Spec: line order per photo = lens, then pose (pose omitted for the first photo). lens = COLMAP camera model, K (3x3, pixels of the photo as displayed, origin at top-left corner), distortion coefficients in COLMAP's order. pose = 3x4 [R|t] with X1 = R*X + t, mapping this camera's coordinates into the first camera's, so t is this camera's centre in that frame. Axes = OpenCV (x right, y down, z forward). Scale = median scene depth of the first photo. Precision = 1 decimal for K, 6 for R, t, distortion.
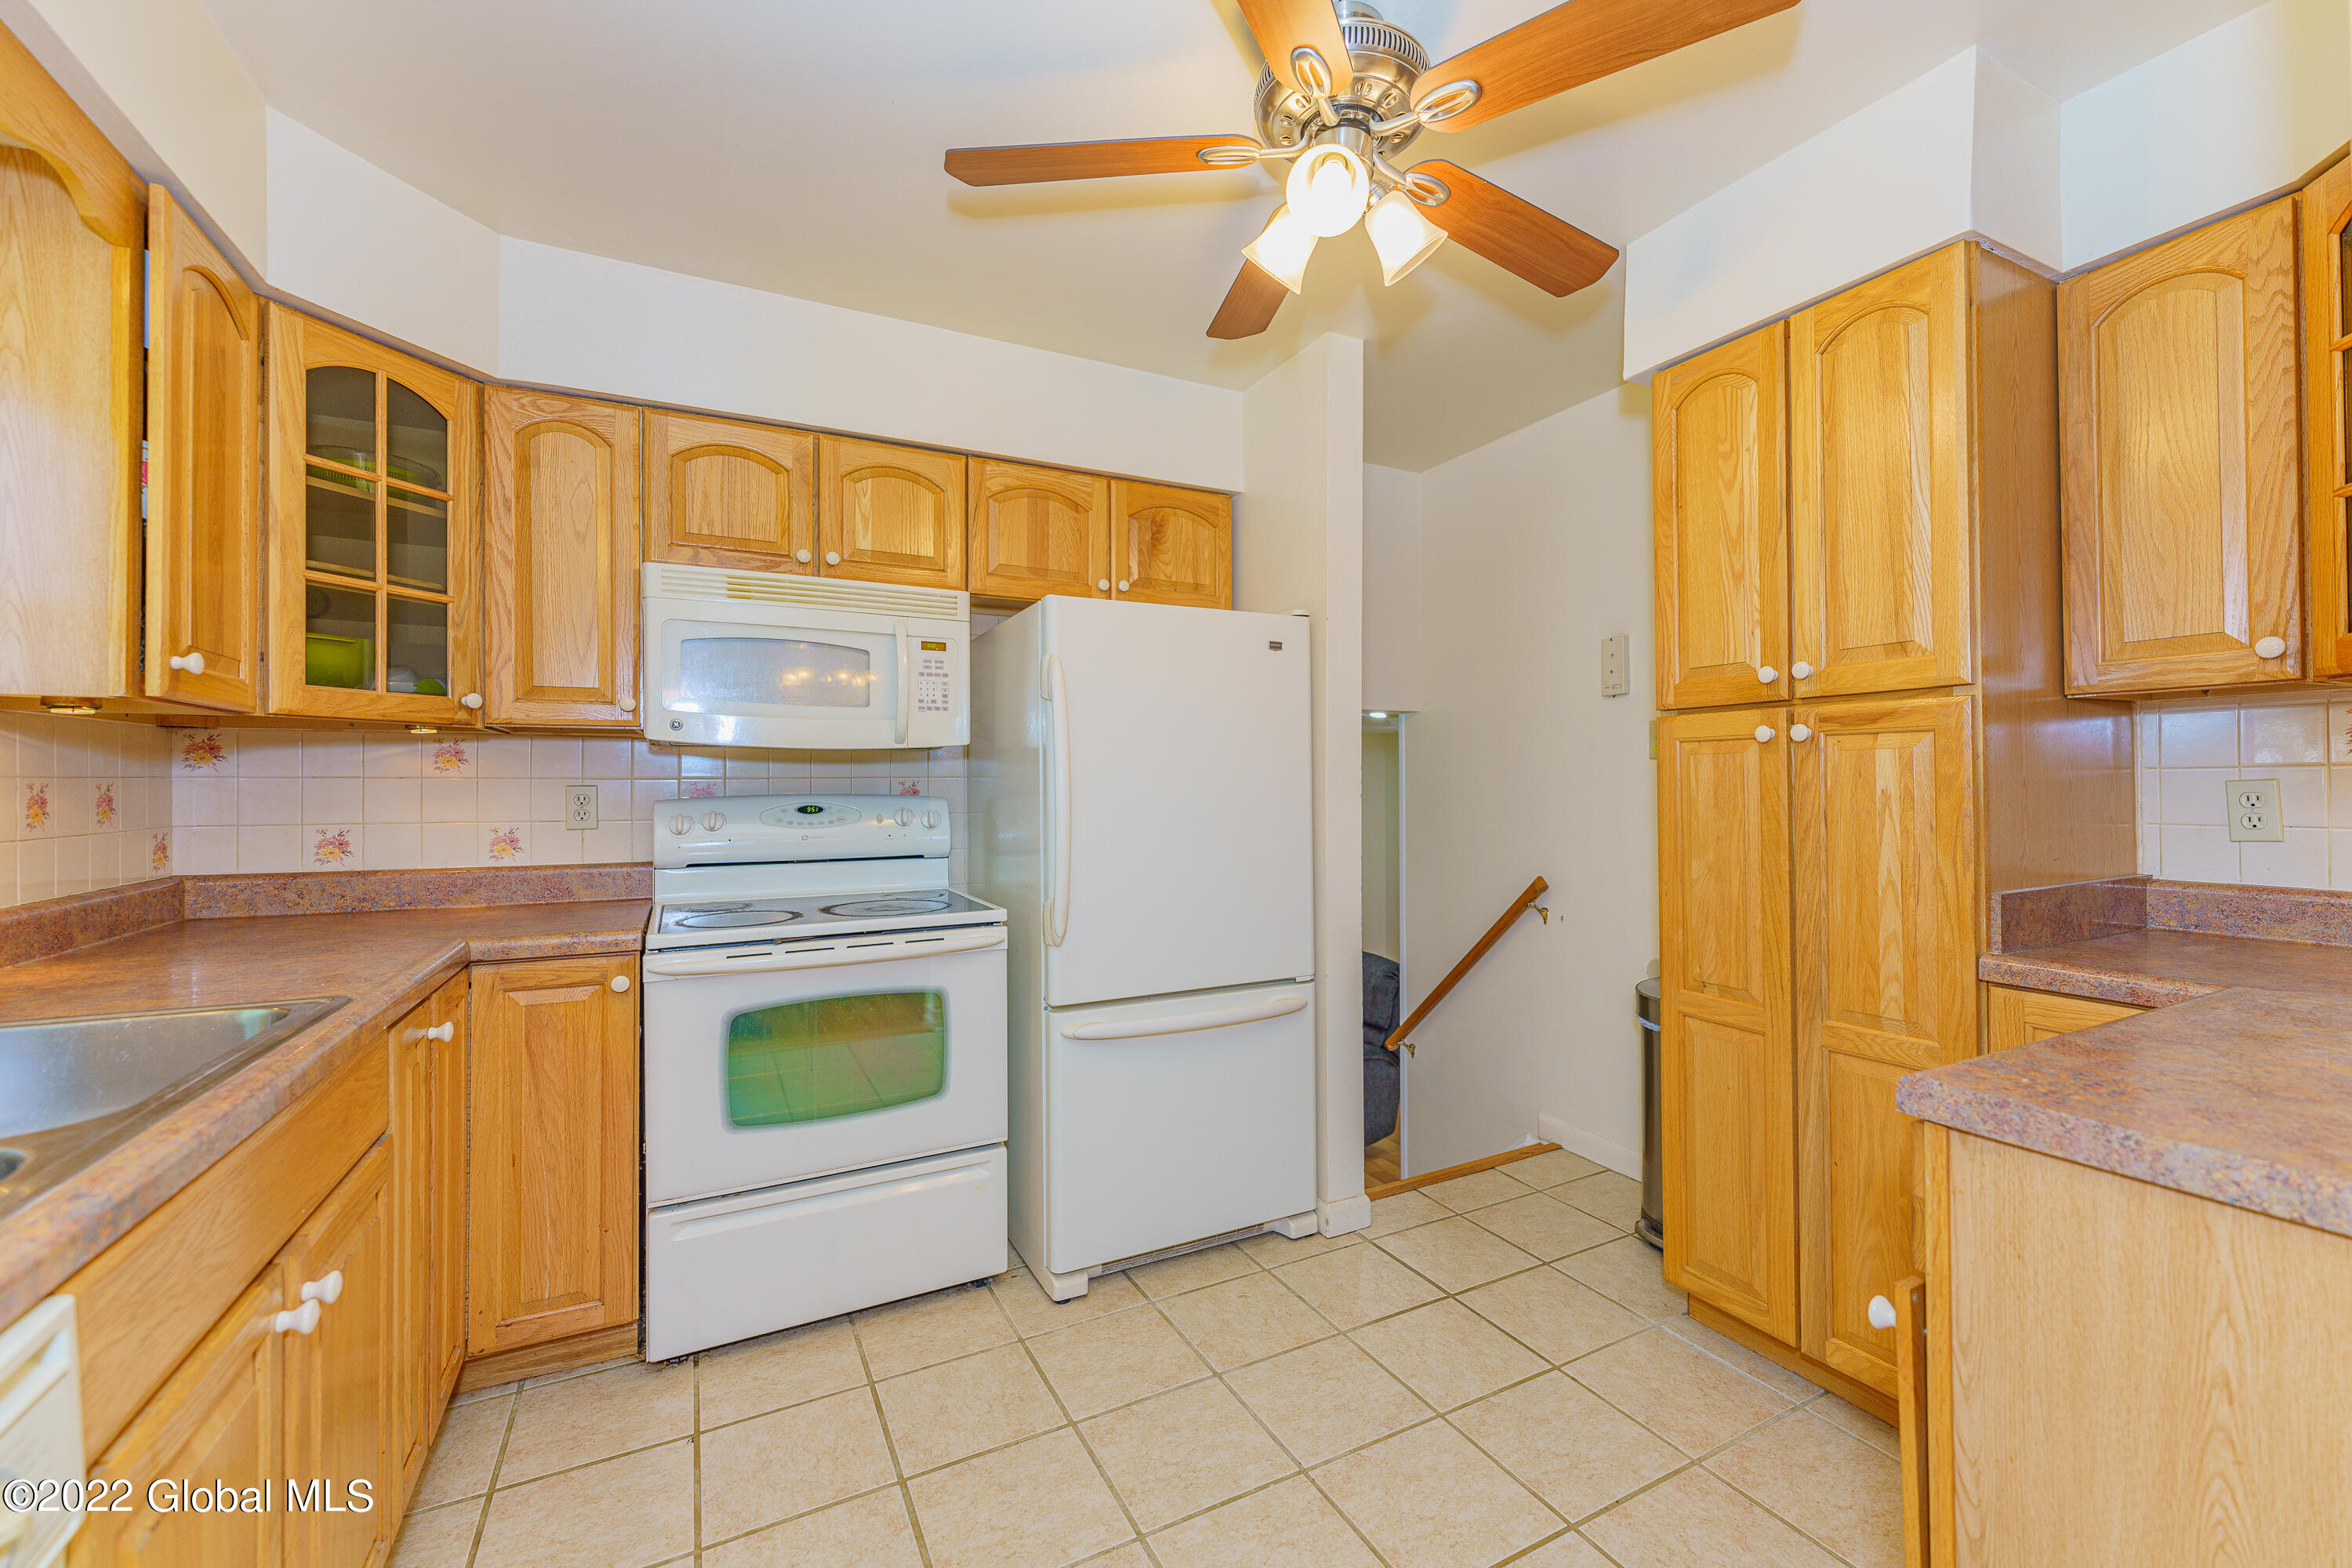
lens RADIAL K [[963.9, 0, 1208.4], [0, 963.9, 771.6], [0, 0, 1]] dist [-0.000534, -0.000038]
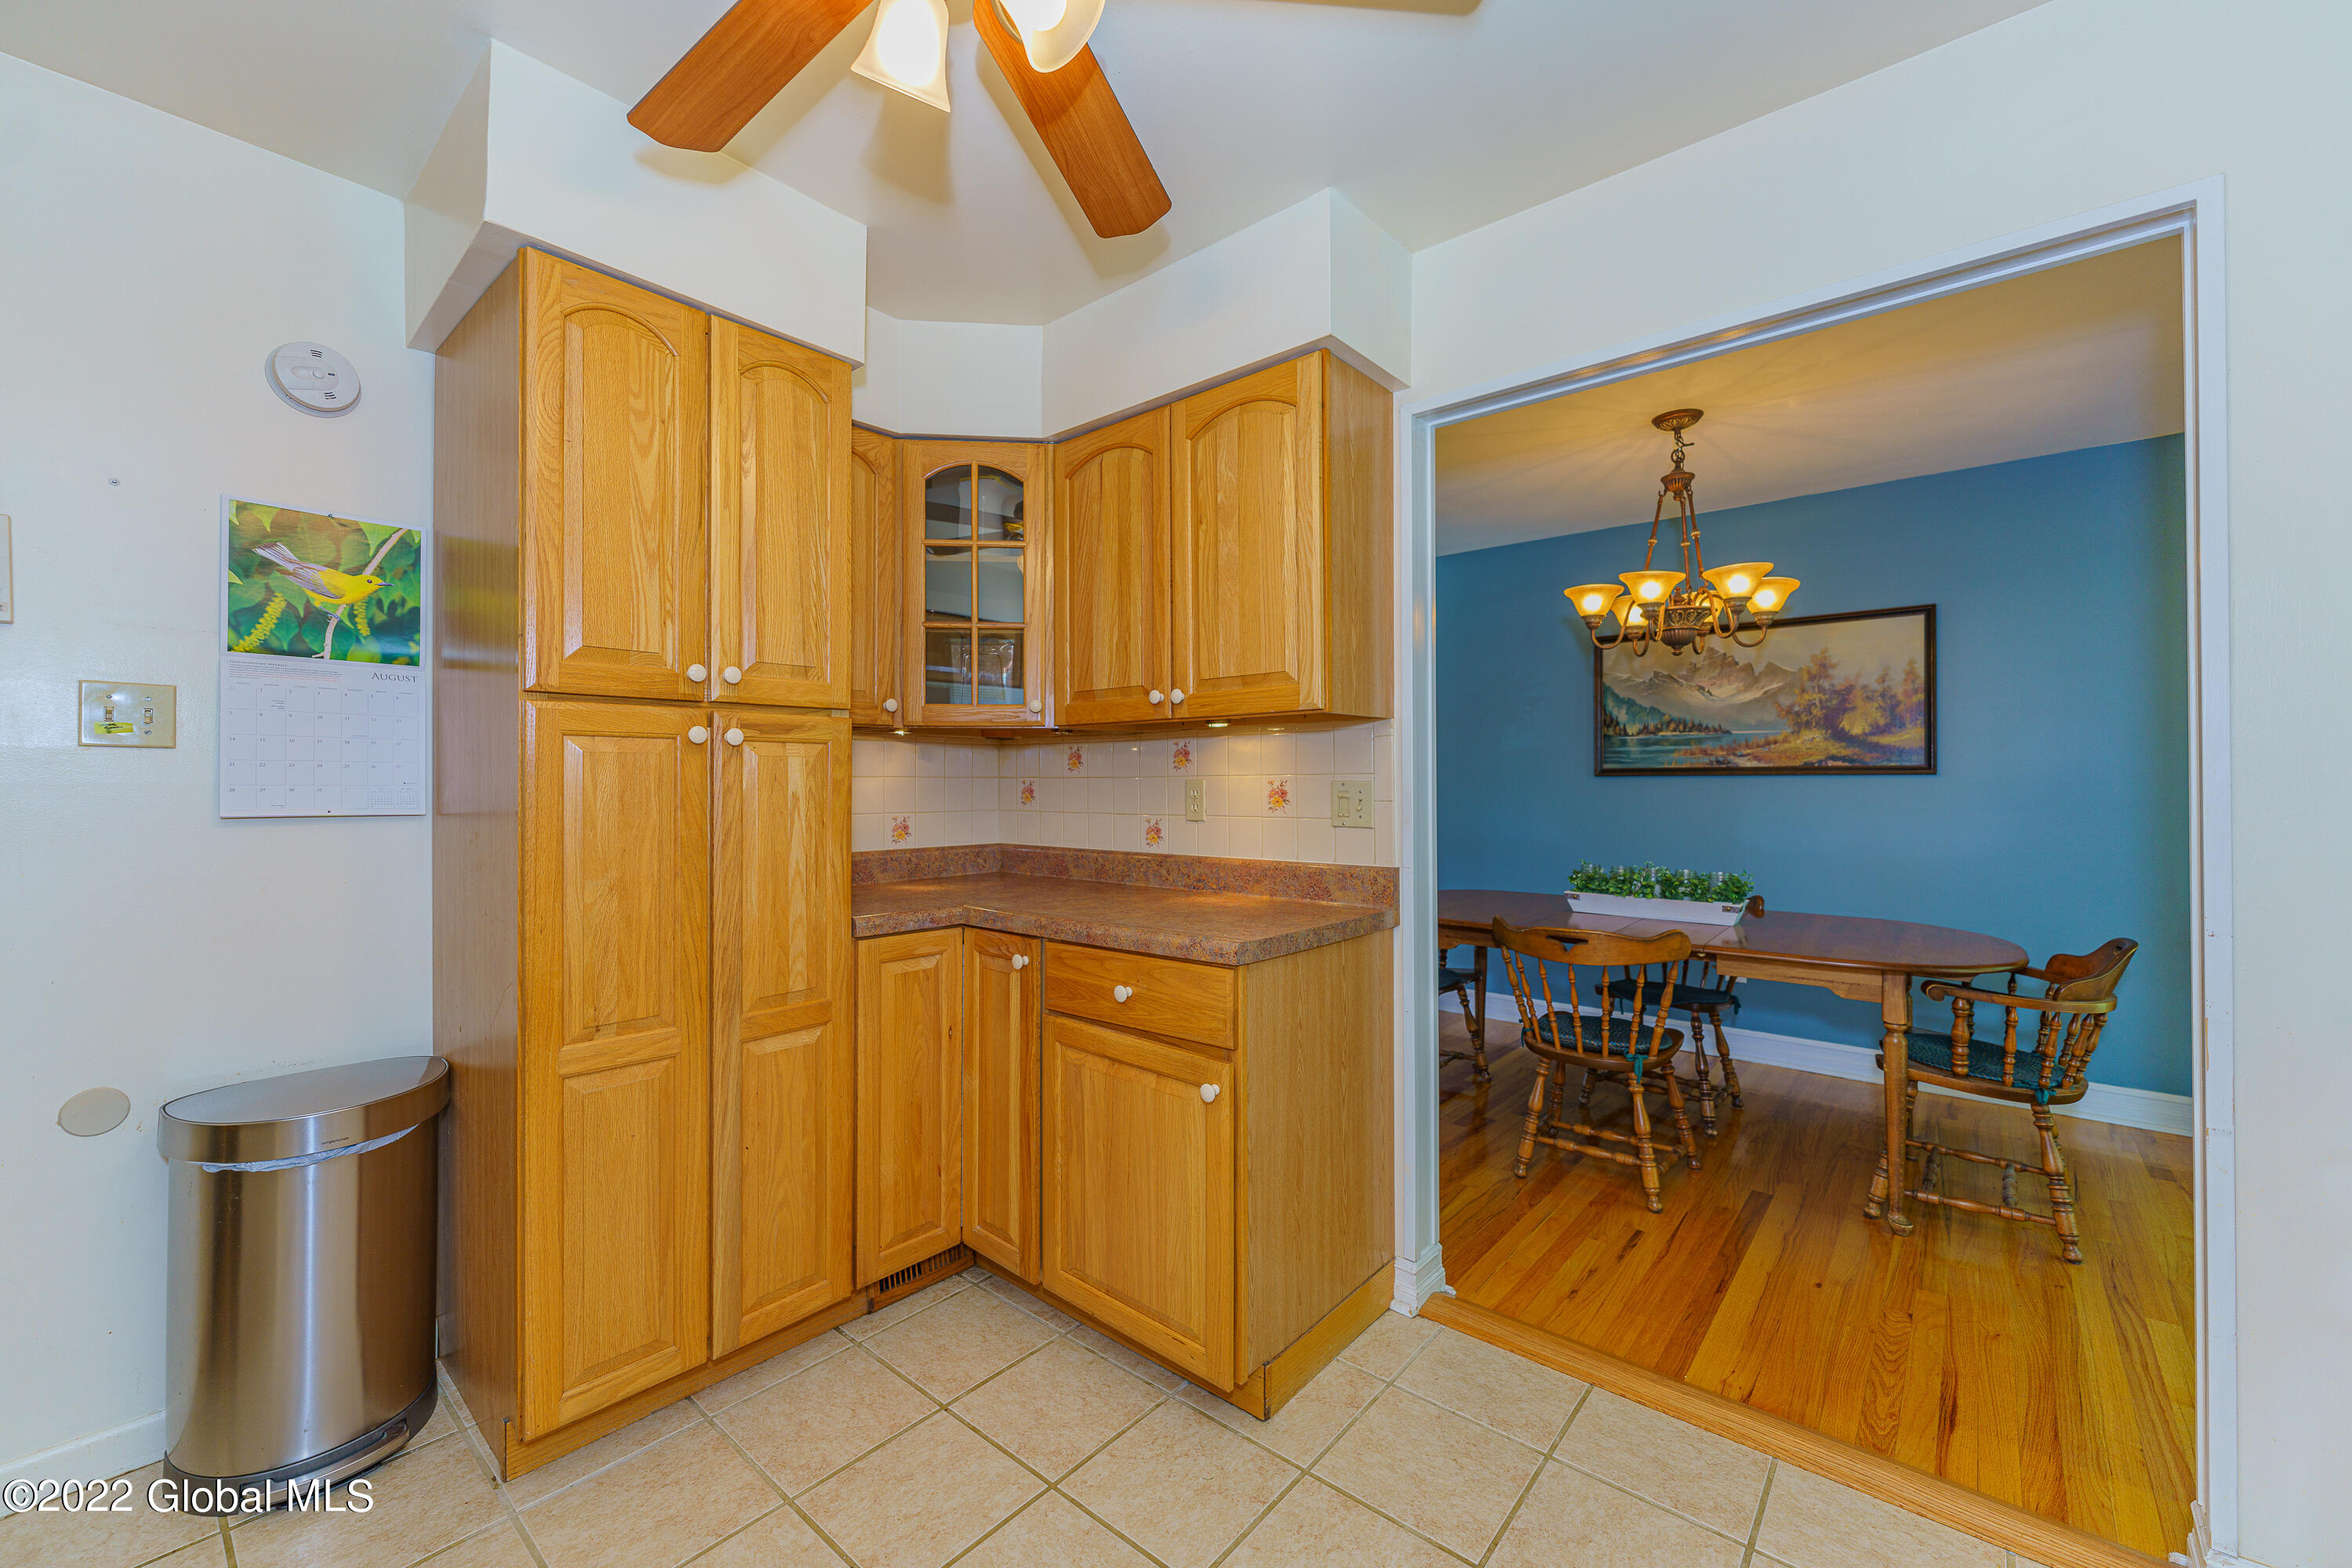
lens RADIAL K [[937.0, 0, 1173.3], [0, 937.0, 777.1], [0, 0, 1]] dist [0.000160, 0.000241]
pose [[-0.361839, 0.013519, 0.932143, -0.381341], [-0.006547, 0.999833, -0.017042, 0.012762], [-0.932218, -0.012270, -0.361690, 0.751358]]
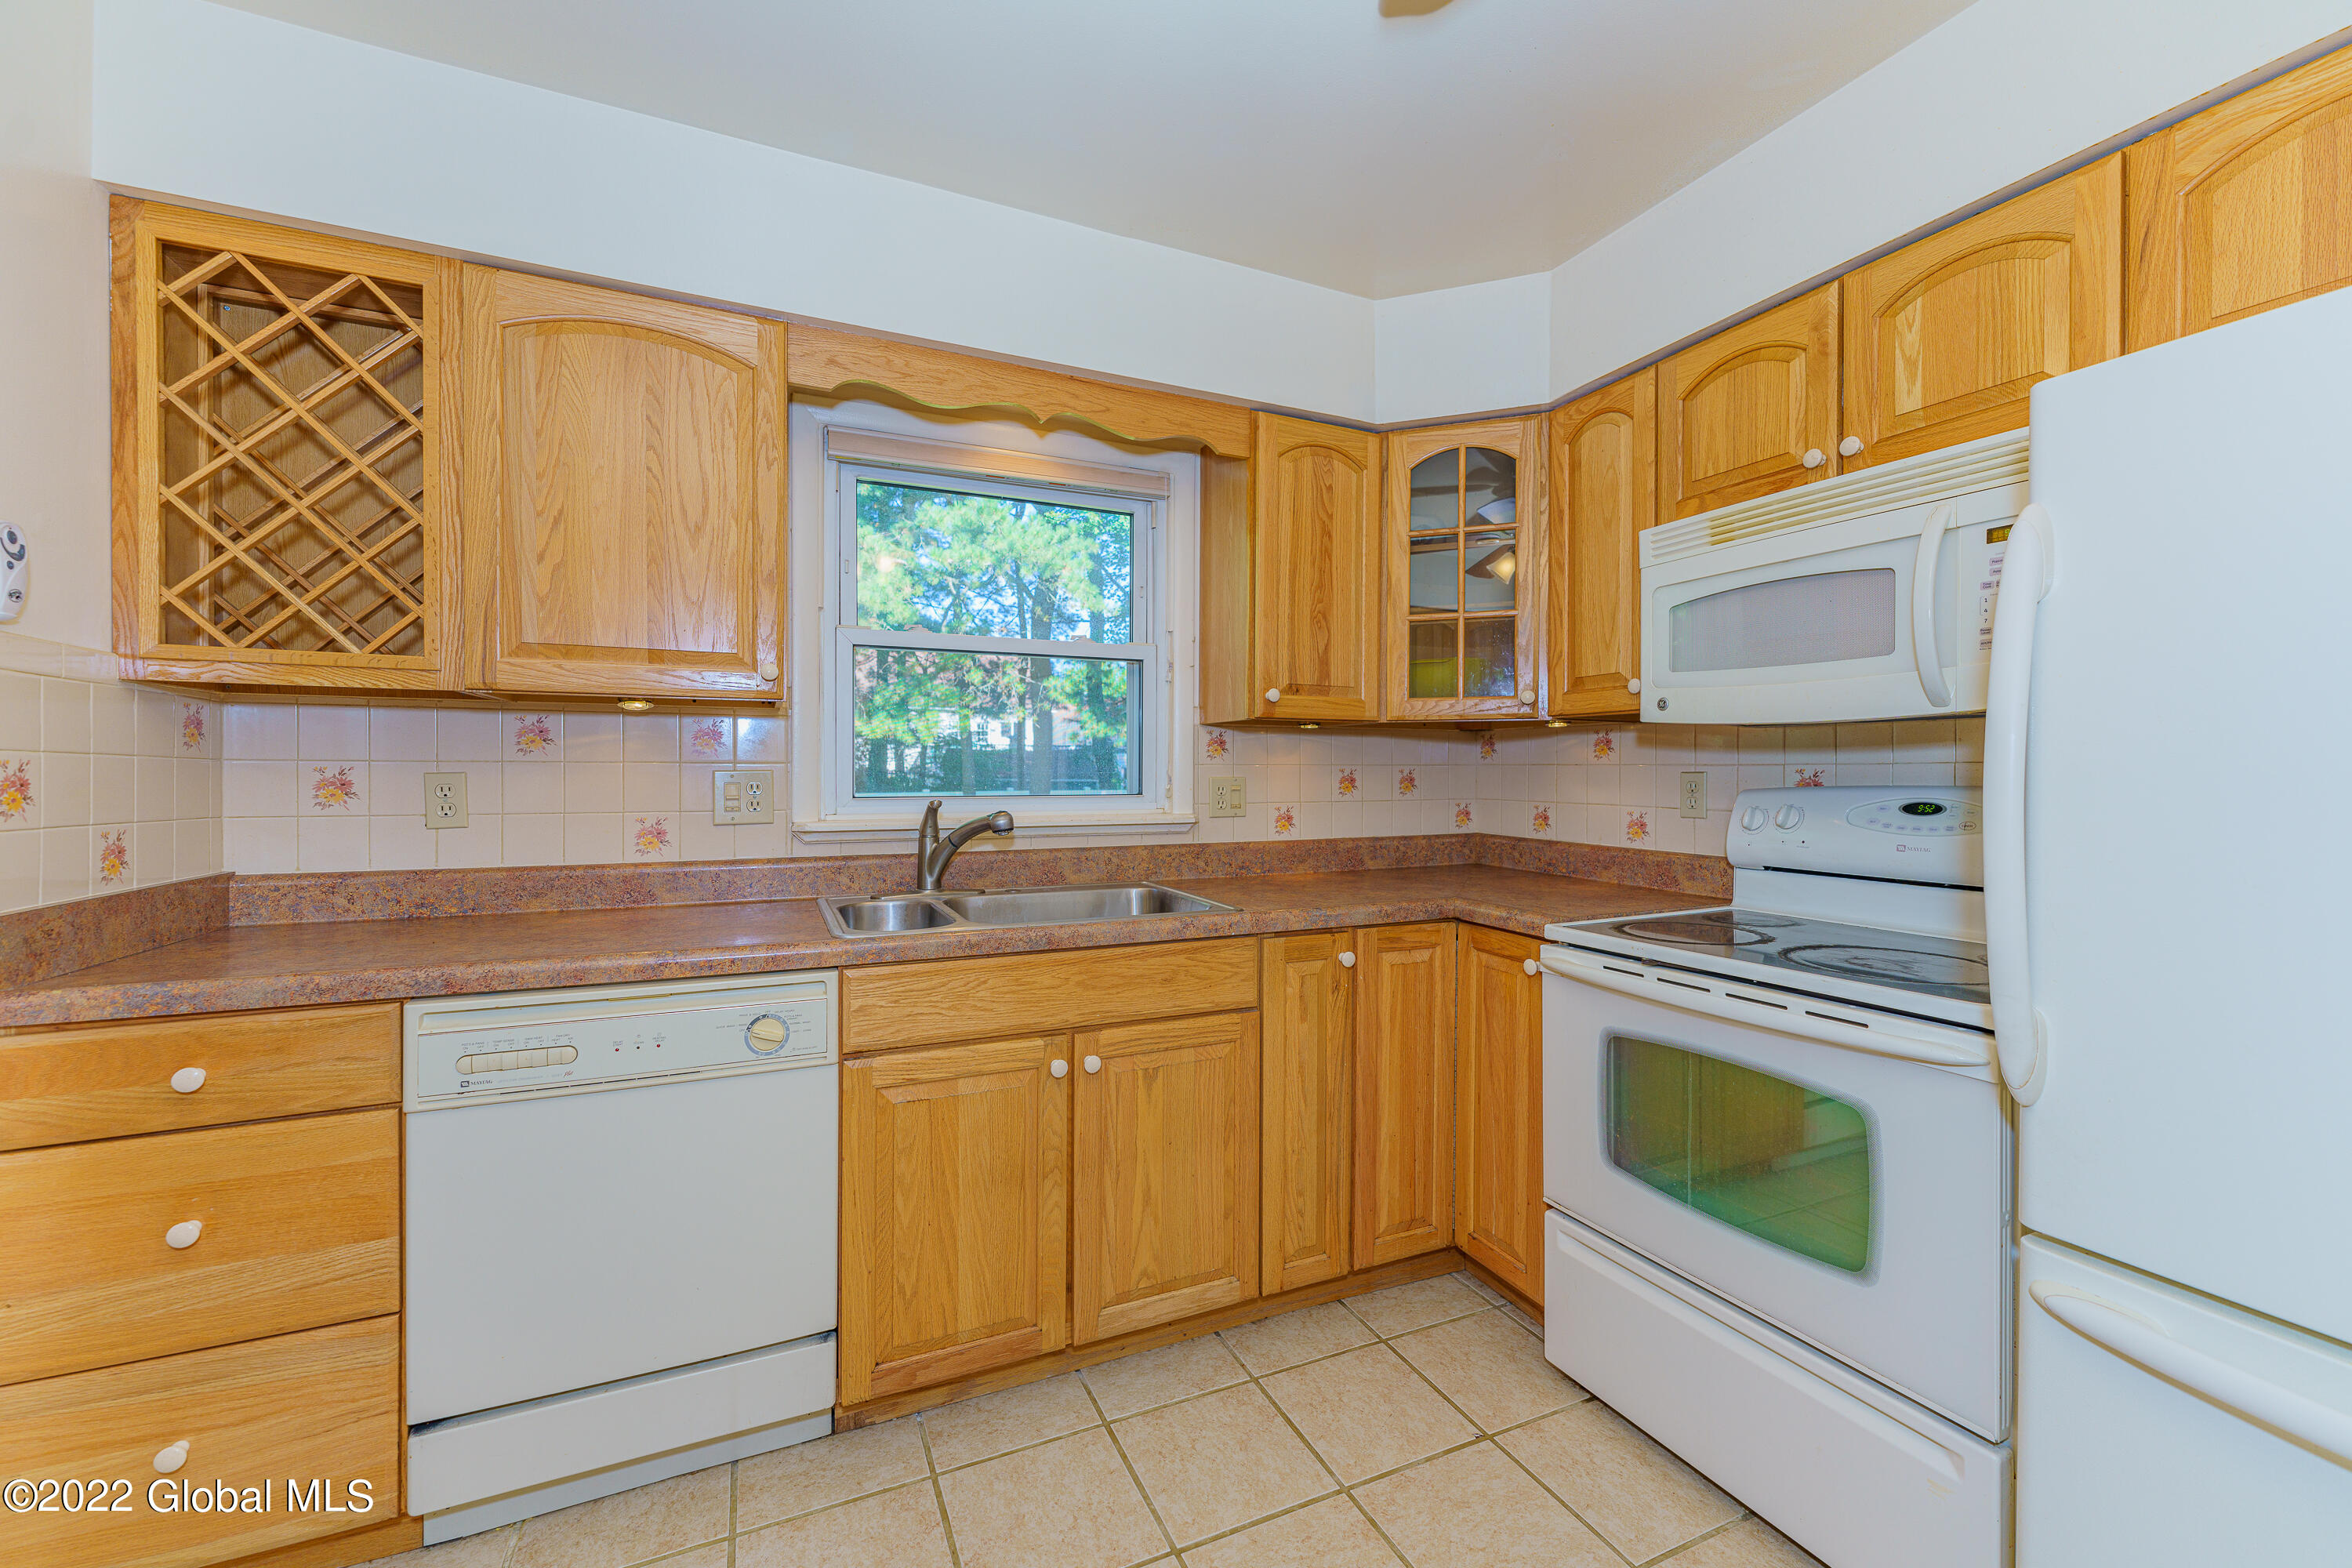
lens RADIAL K [[937.0, 0, 1173.3], [0, 937.0, 777.1], [0, 0, 1]] dist [0.000160, 0.000241]
pose [[-0.073911, 0.009643, -0.997218, 0.341554], [0.007396, 0.999931, 0.009121, 0.007568], [0.997237, -0.006701, -0.073977, 0.598639]]
